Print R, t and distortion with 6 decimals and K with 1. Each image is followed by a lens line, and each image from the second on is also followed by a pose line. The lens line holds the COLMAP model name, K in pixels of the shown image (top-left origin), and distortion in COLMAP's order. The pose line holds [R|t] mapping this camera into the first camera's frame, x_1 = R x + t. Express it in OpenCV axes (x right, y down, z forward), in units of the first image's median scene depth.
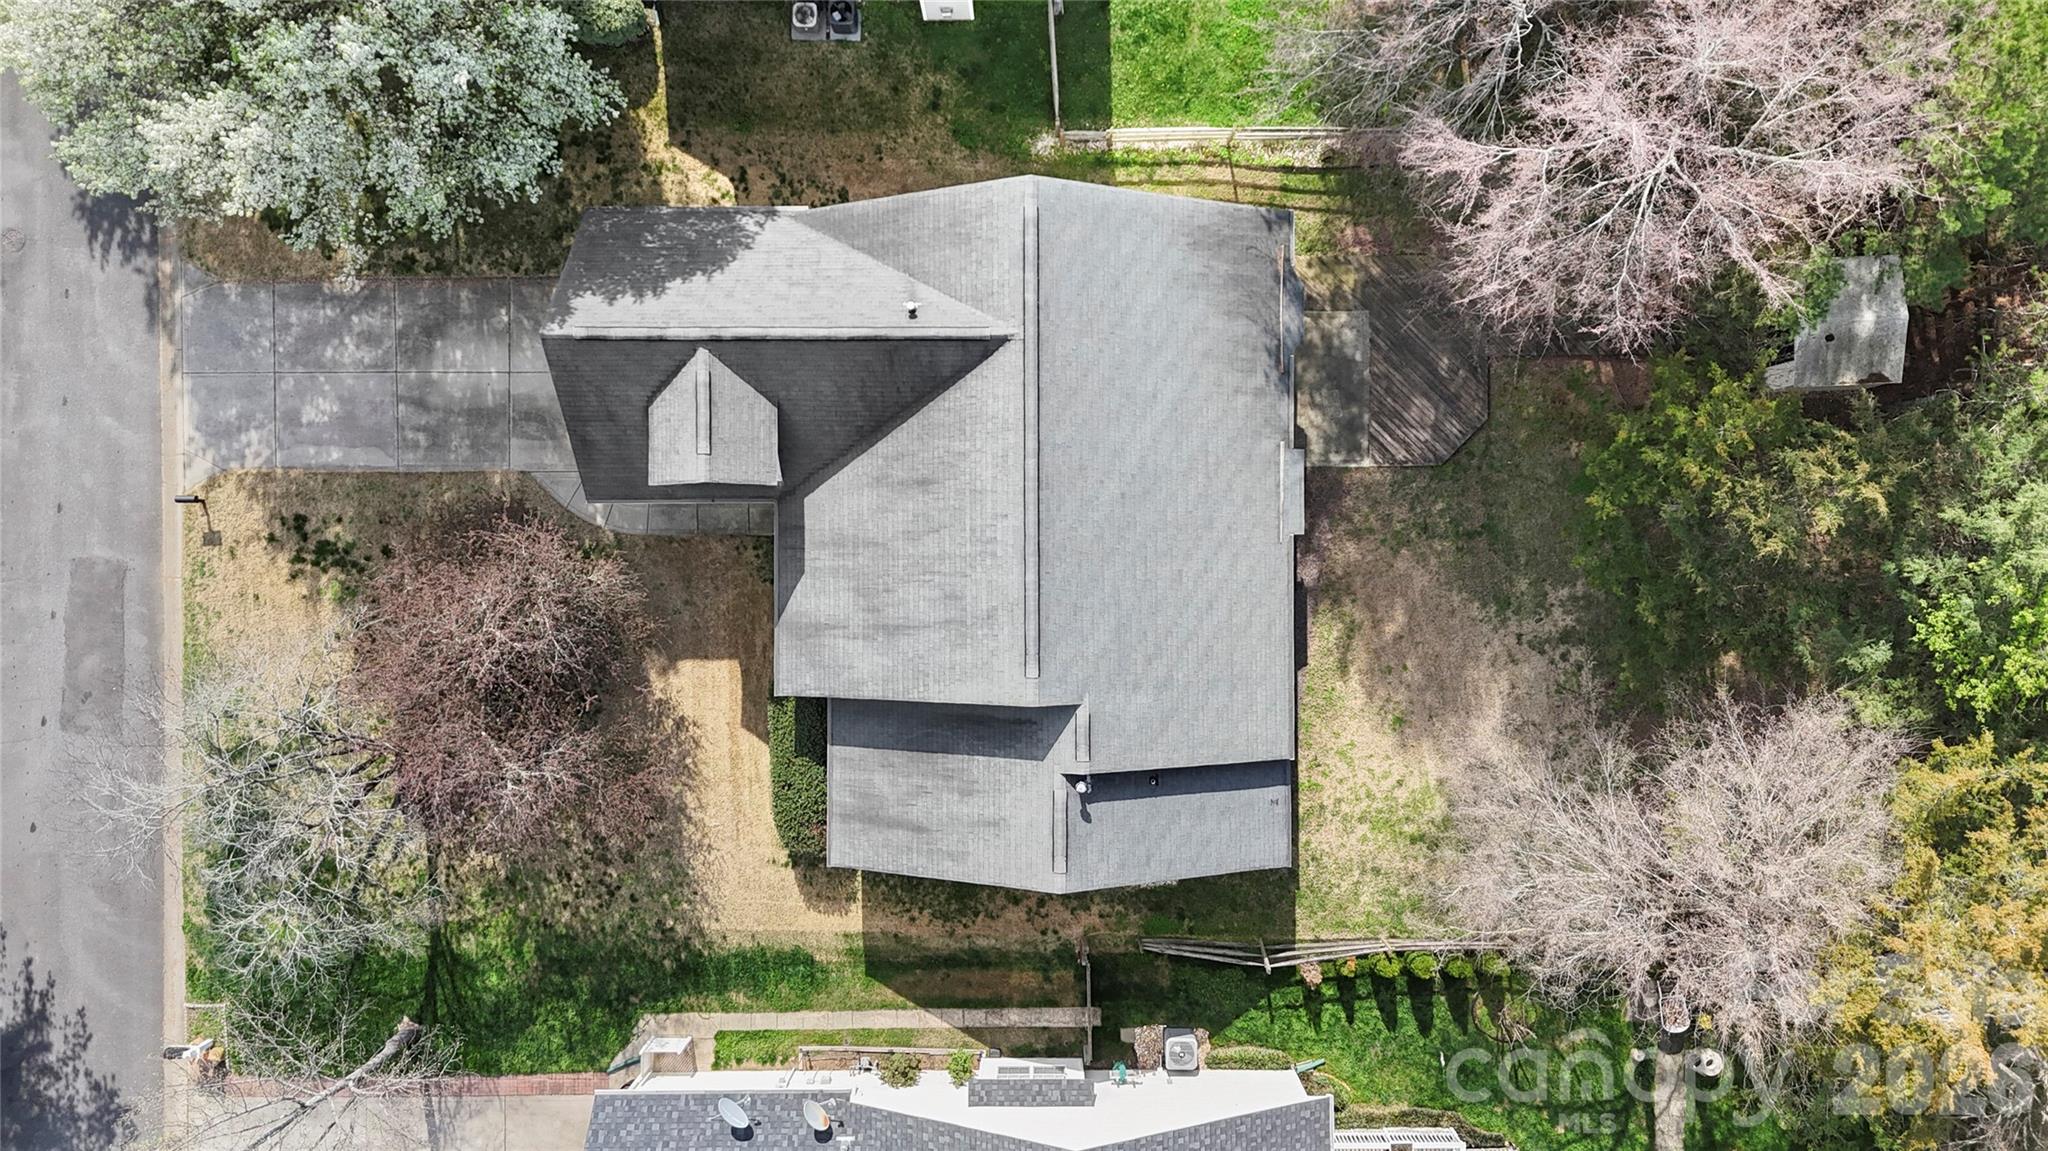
lens RADIAL K [[1494.0, 0, 1024.0], [0, 1494.0, 575.5], [0, 0, 1]] dist [0.004019, -0.001002]
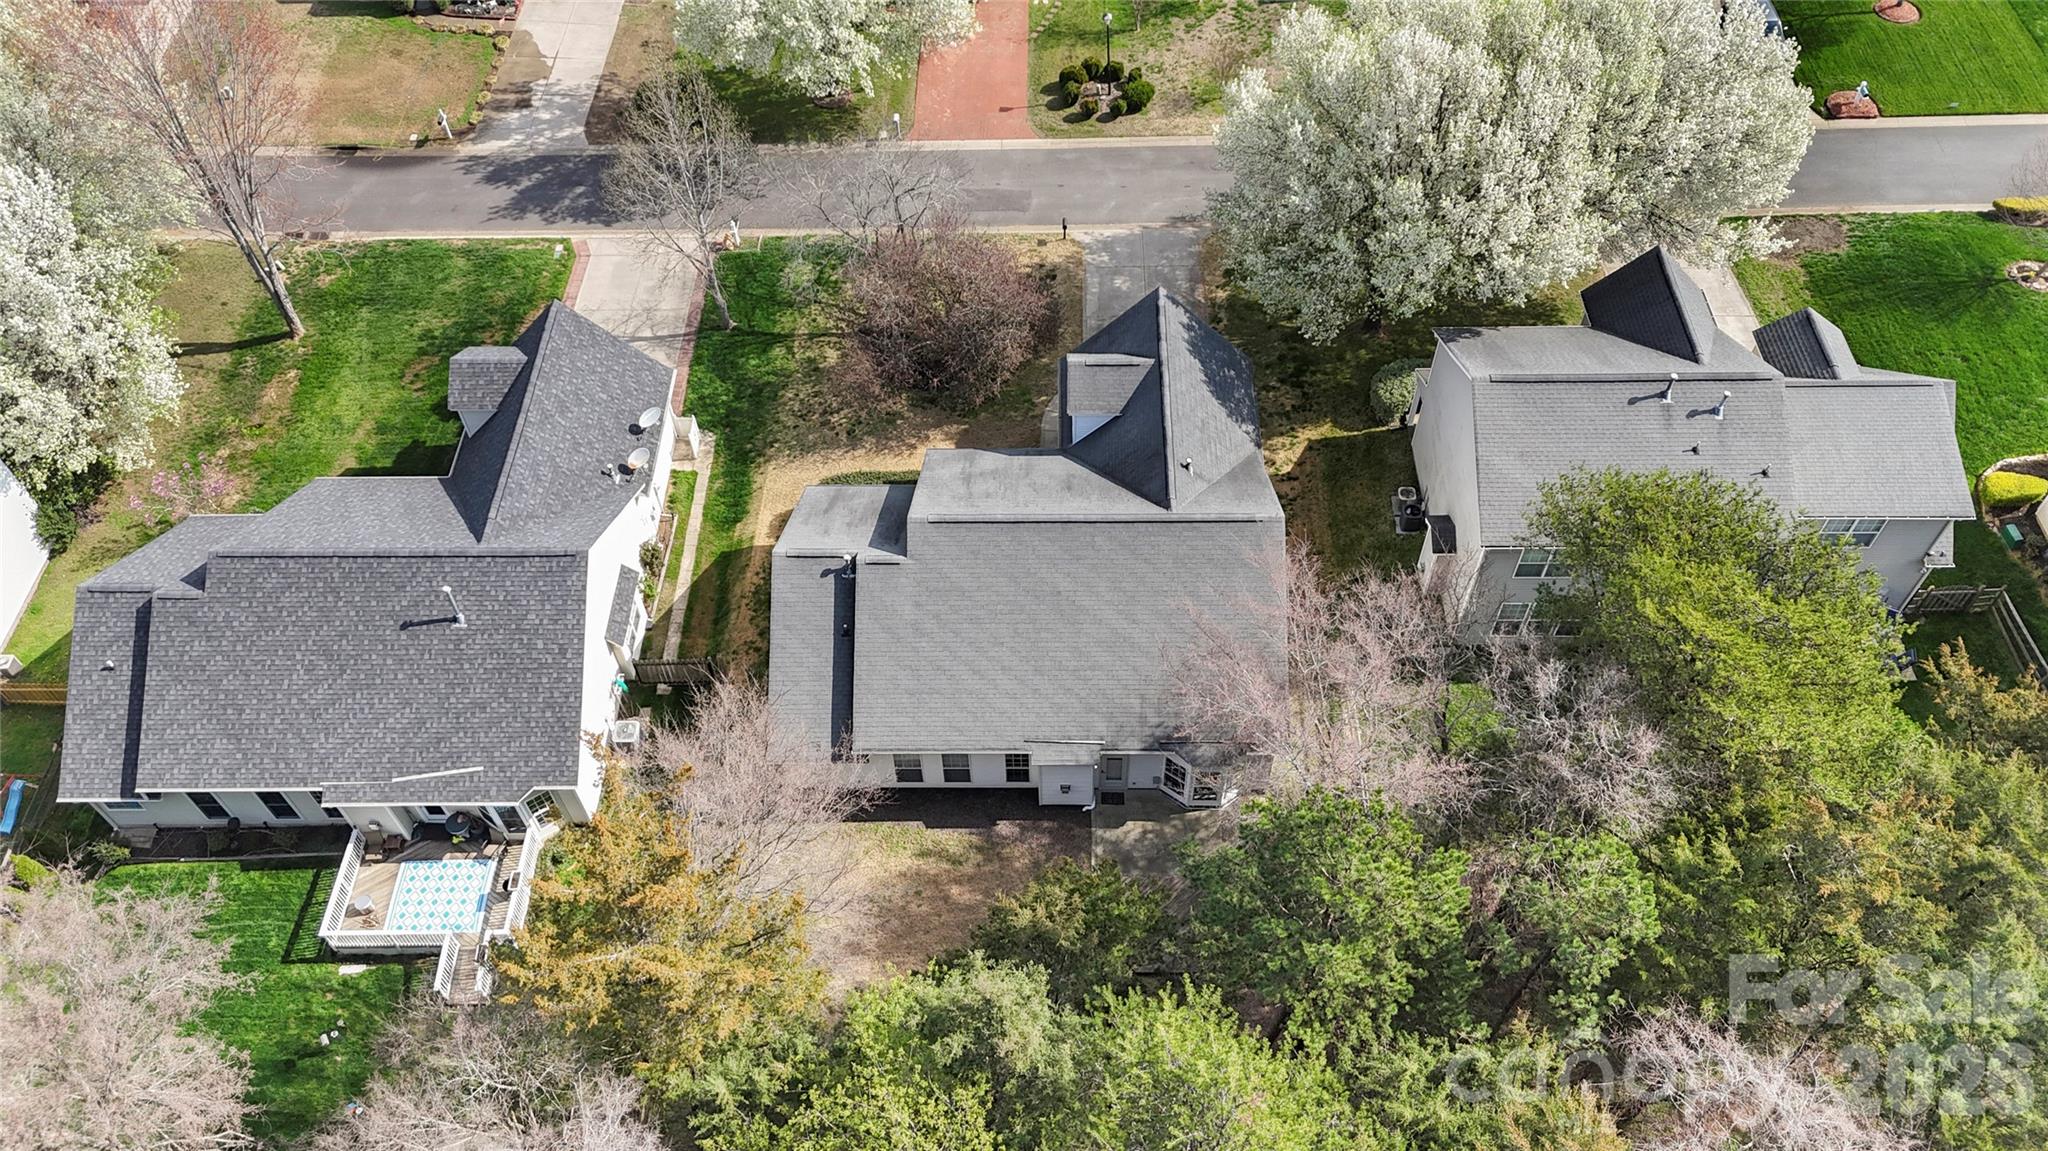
lens RADIAL K [[1494.0, 0, 1024.0], [0, 1494.0, 575.5], [0, 0, 1]] dist [0.004019, -0.001002]
pose [[-0.018990, 0.790265, -0.612470, 0.762535], [-0.999659, -0.004038, 0.025785, -0.048499], [0.017904, 0.612751, 0.790073, -0.073992]]
